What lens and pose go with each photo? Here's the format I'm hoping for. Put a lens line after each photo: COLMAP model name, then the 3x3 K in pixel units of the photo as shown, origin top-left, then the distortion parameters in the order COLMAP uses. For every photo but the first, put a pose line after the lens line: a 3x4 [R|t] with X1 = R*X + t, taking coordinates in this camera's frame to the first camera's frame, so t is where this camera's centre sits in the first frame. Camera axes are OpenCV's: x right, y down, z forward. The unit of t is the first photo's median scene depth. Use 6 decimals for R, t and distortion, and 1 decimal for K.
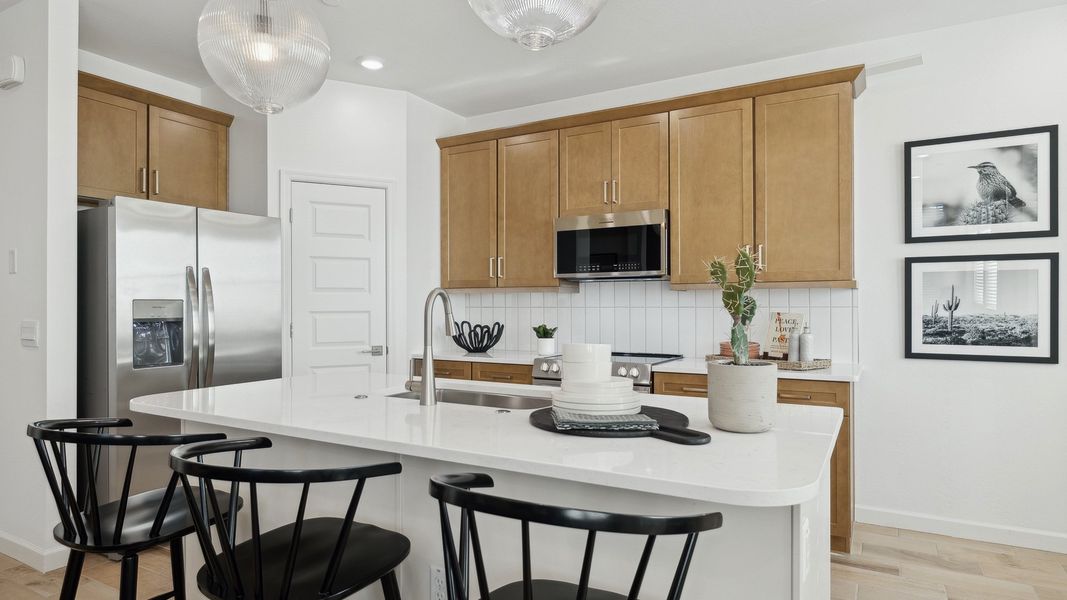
lens RADIAL K [[608.4, 0, 533.5], [0, 608.4, 300.0], [0, 0, 1]] dist [-0.000676, -0.001463]
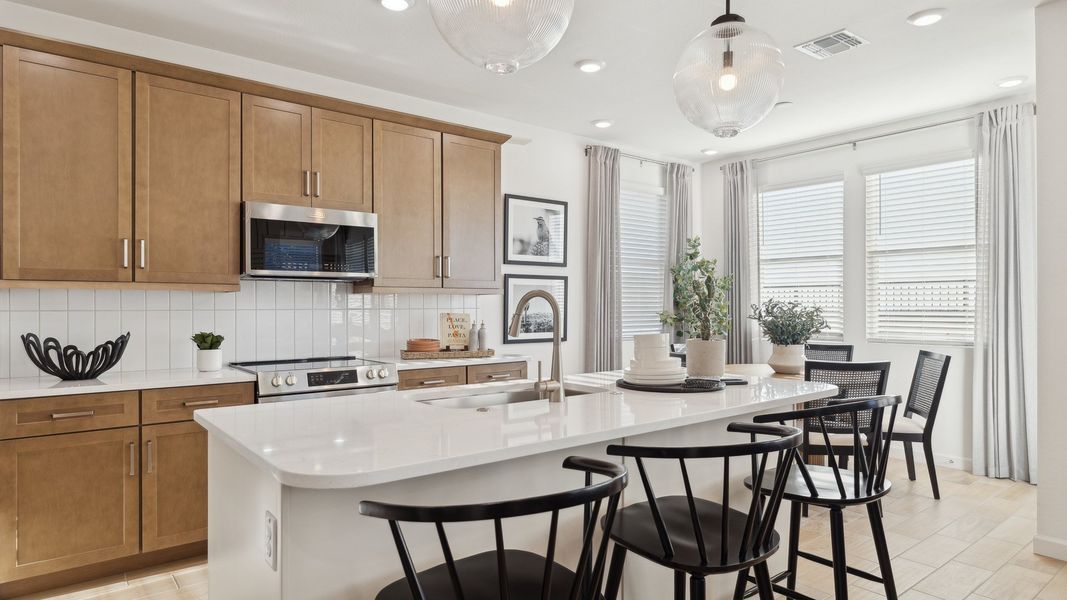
lens RADIAL K [[624.4, 0, 525.0], [0, 624.4, 299.5], [0, 0, 1]] dist [-0.001583, -0.000945]
pose [[0.366334, 0.011498, 0.930412, -0.741258], [-0.004922, 0.999934, -0.010419, 0.006065], [-0.930470, -0.000762, 0.366367, 0.417351]]
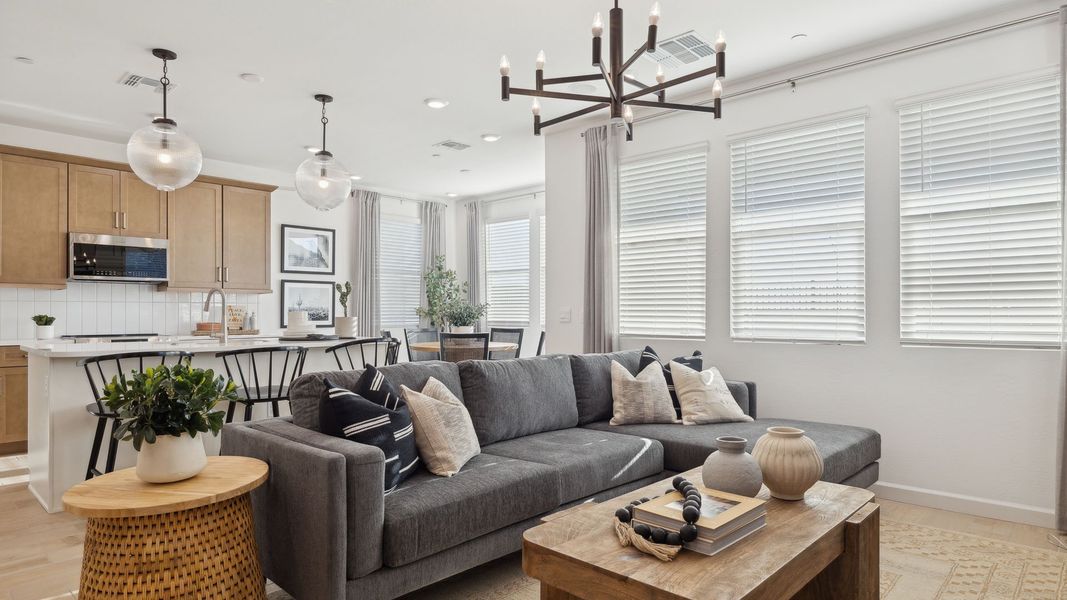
lens RADIAL K [[628.3, 0, 546.0], [0, 628.3, 307.3], [0, 0, 1]] dist [-0.000463, 0.000222]
pose [[0.221279, 0.011038, 0.975148, -1.278461], [-0.005447, 0.999934, -0.010083, 0.041765], [-0.975195, -0.003080, 0.221324, -0.353762]]
